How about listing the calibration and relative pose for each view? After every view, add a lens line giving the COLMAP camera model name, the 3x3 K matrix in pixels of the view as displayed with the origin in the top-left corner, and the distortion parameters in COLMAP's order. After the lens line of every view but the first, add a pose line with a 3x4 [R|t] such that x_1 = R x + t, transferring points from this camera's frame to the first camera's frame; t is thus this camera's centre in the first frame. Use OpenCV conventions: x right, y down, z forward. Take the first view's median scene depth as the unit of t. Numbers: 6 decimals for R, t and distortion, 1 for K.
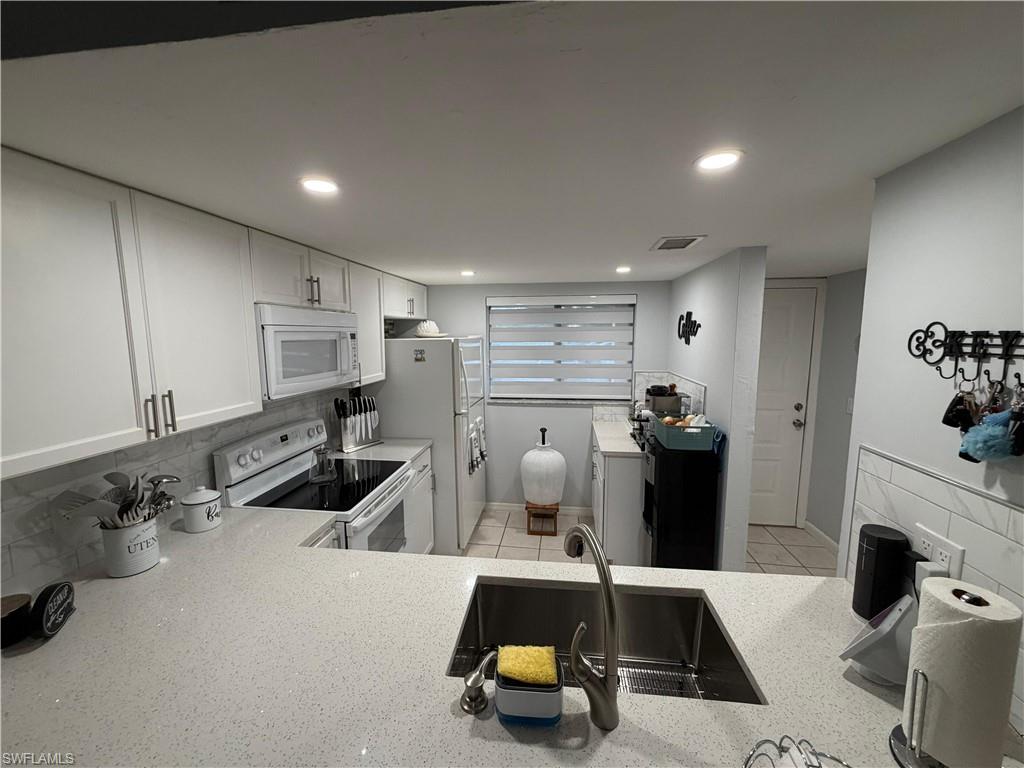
lens RADIAL K [[410.9, 0, 509.1], [0, 410.9, 381.3], [0, 0, 1]] dist [0.011604, 0.000595]
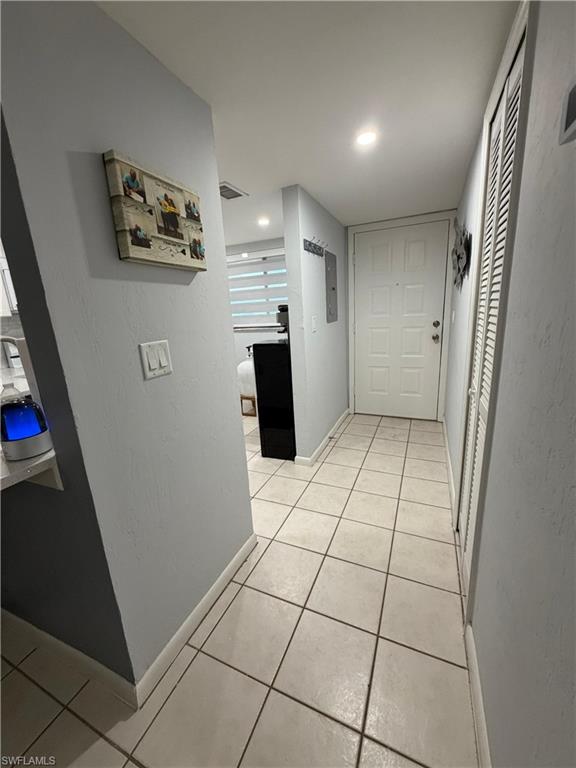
lens RADIAL K [[310.4, 0, 286.4], [0, 310.4, 380.4], [0, 0, 1]] dist [-0.002319, -0.000084]
pose [[0.958189, 0.017459, -0.285602, 0.637861], [0.016864, 0.992956, 0.117276, 0.134264], [0.285637, -0.117189, 0.951146, -0.030108]]
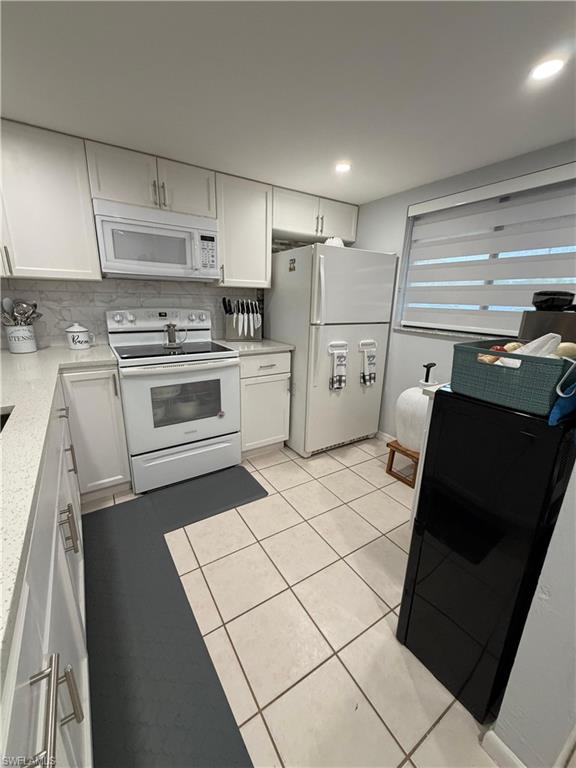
lens RADIAL K [[308.1, 0, 285.9], [0, 308.1, 381.2], [0, 0, 1]] dist [0.011604, 0.000595]
pose [[0.644158, 0.222418, -0.731840, 0.429829], [-0.118652, 0.974263, 0.191658, 0.080564], [0.755633, -0.036624, 0.653970, 0.460513]]
